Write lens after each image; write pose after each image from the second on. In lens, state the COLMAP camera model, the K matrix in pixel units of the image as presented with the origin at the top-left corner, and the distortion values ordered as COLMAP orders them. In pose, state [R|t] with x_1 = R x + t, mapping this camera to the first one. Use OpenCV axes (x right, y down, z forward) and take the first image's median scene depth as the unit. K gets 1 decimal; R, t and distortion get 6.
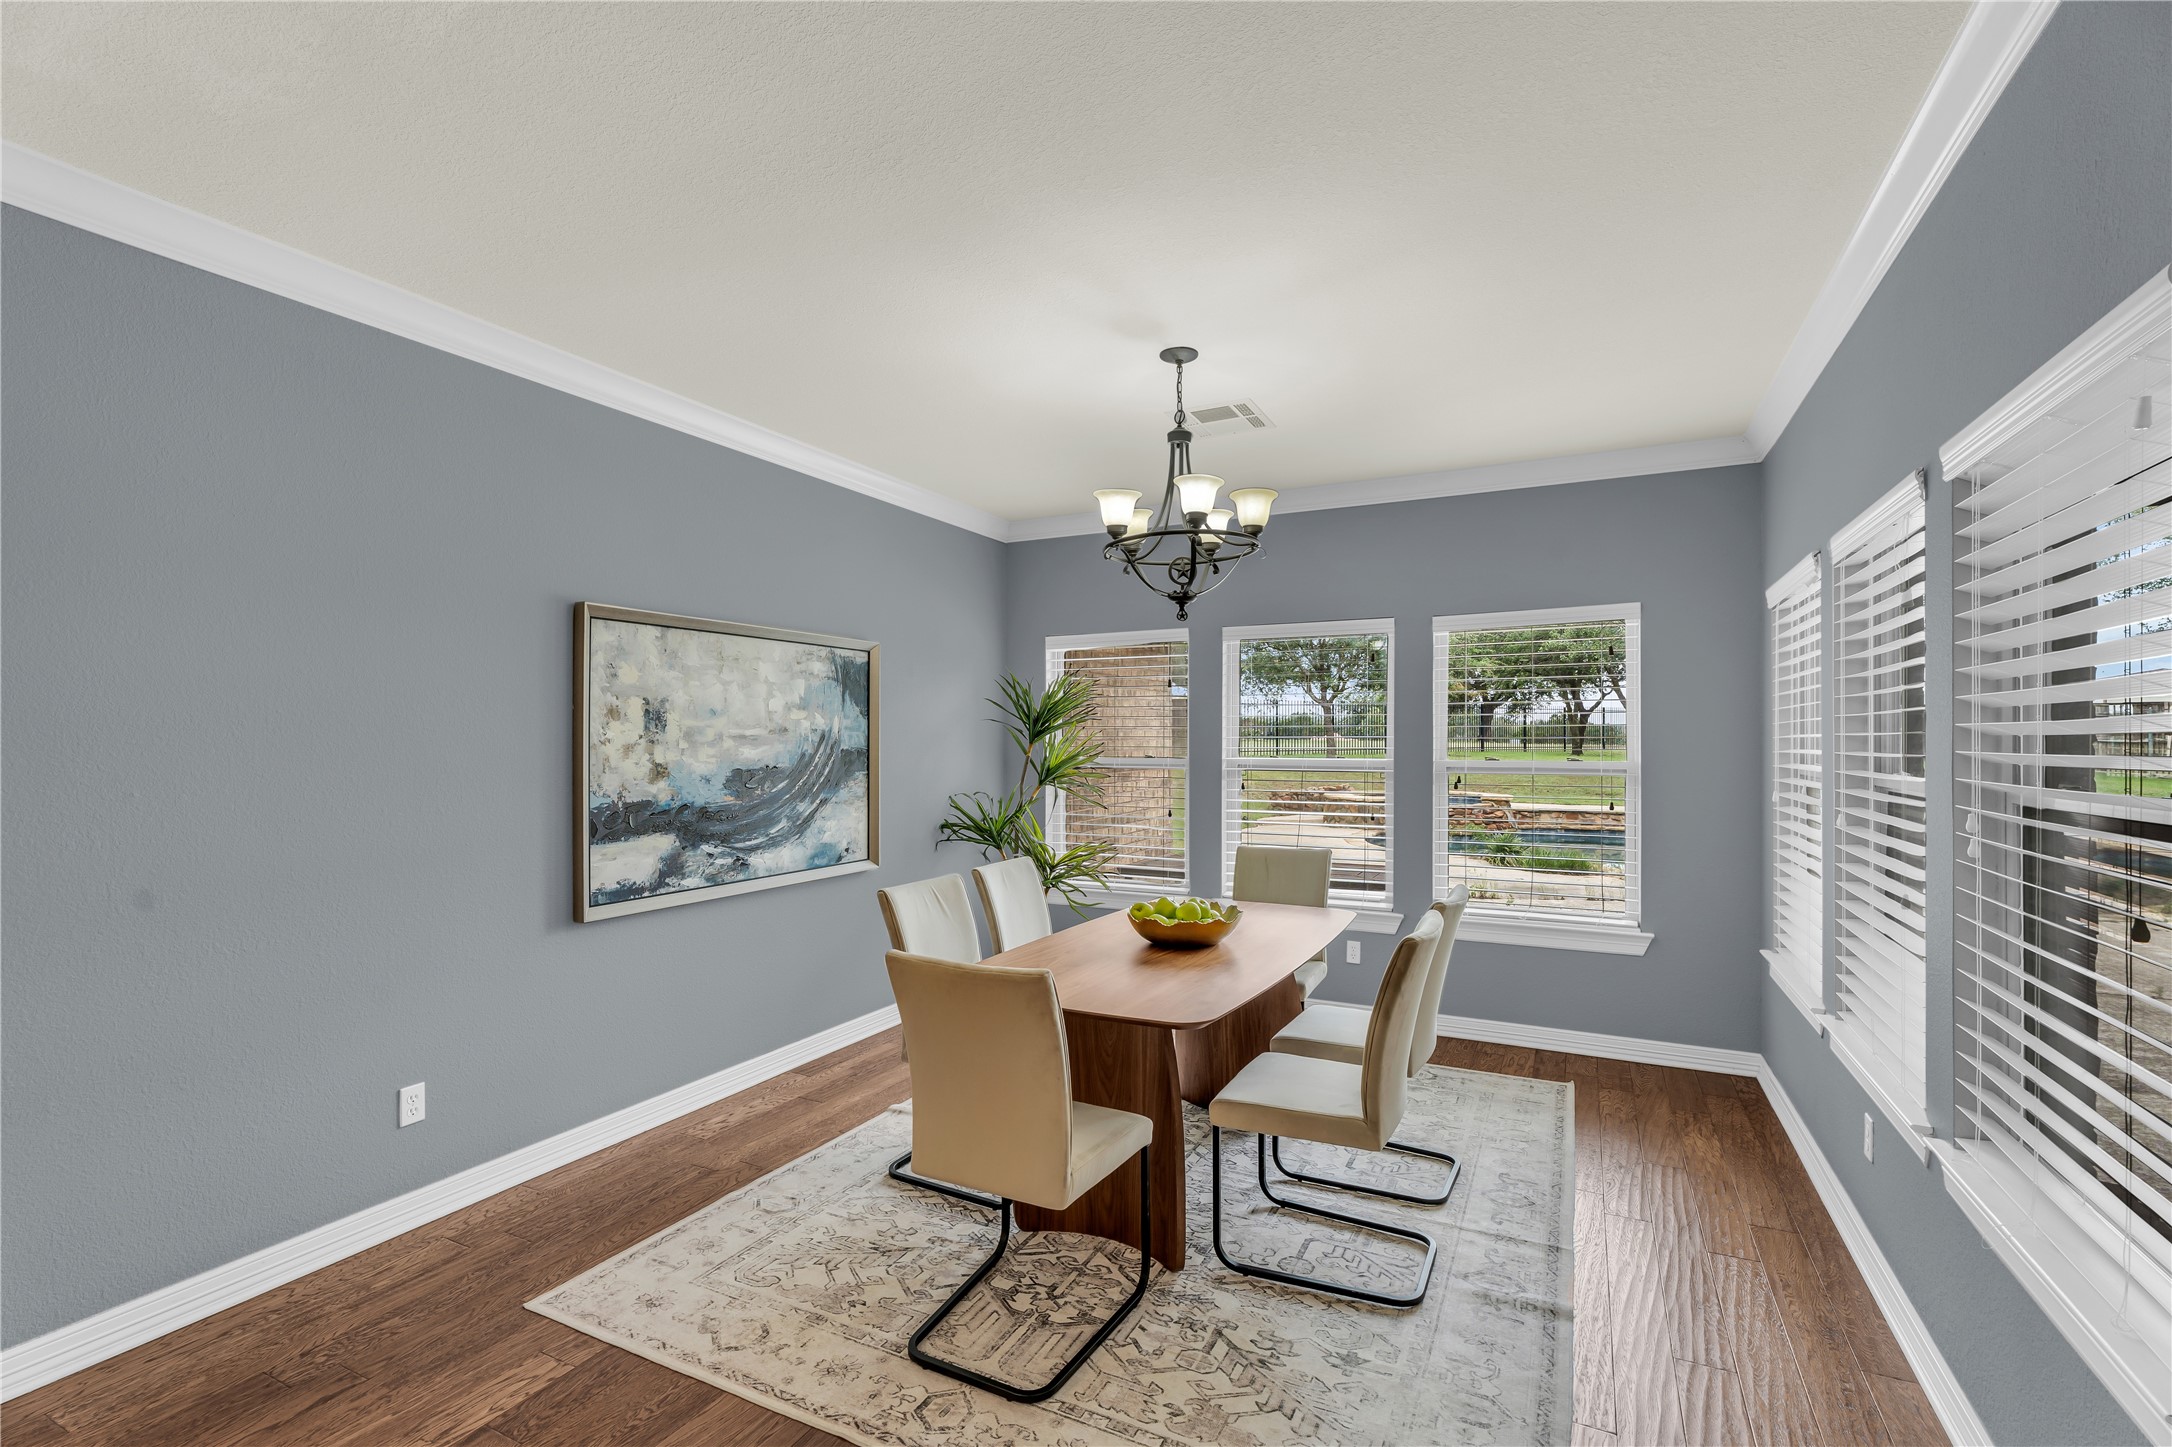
lens RADIAL K [[978.5, 0, 1084.3], [0, 978.5, 726.7], [0, 0, 1]] dist [0.017928, 0.000053]
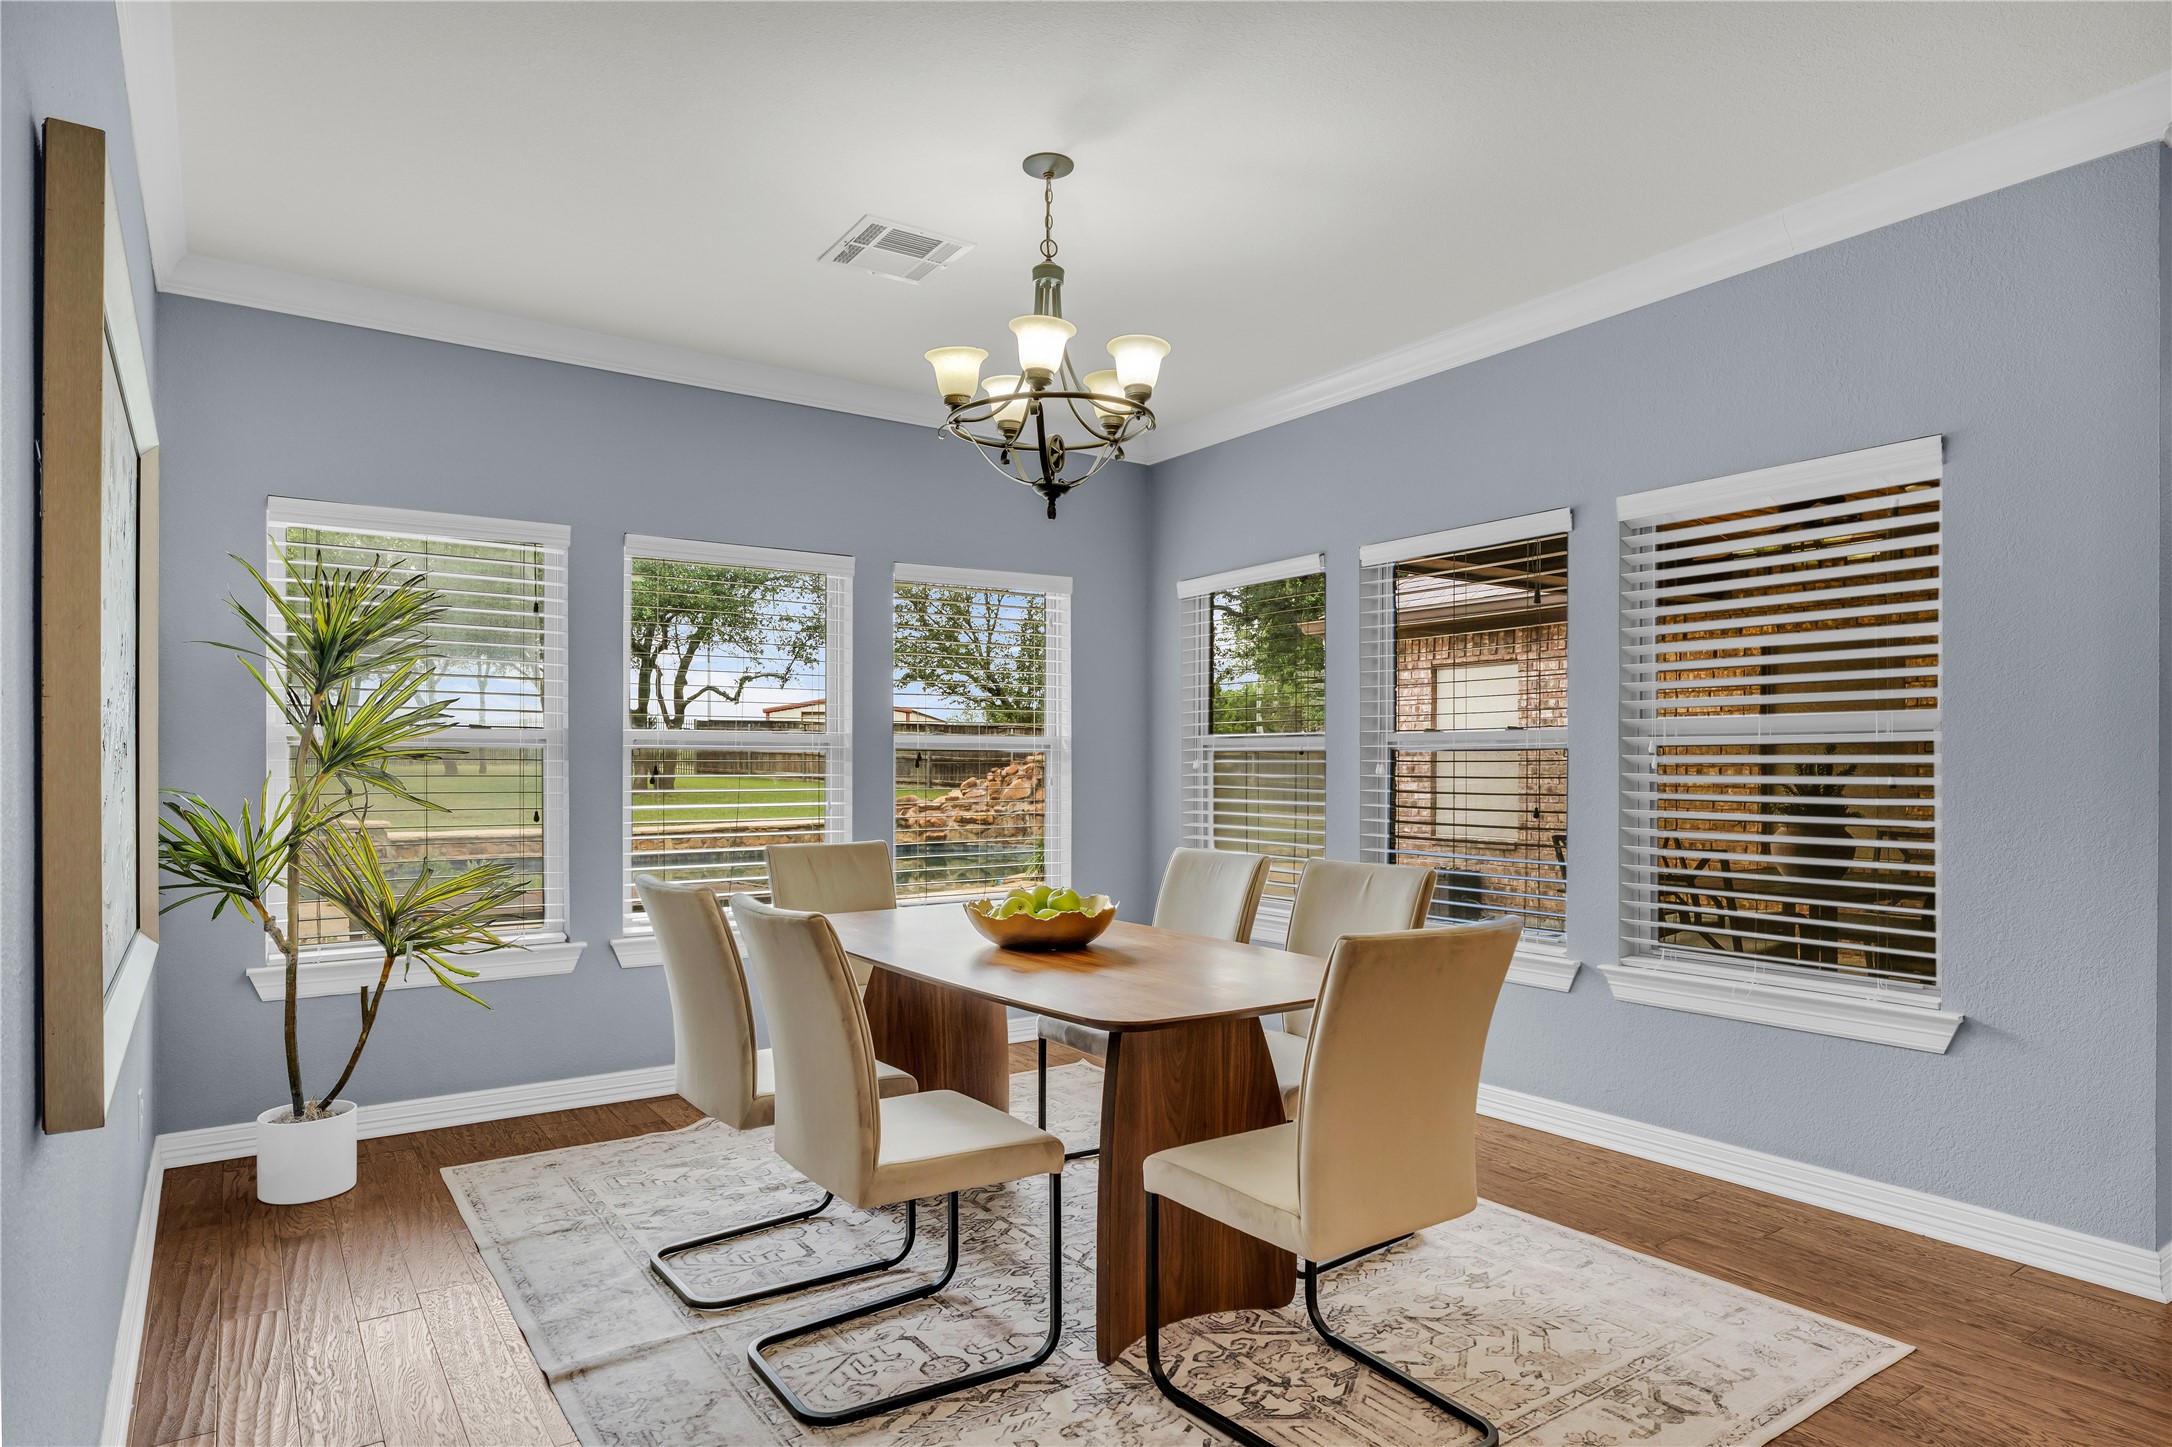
lens RADIAL K [[1228.3, 0, 1081.7], [0, 1228.3, 740.7], [0, 0, 1]] dist [-0.000415, -0.000199]
pose [[0.478494, 0.010613, 0.878026, -0.870891], [-0.007641, 0.999939, -0.007923, 0.086742], [-0.878057, -0.002917, 0.478546, 0.636284]]
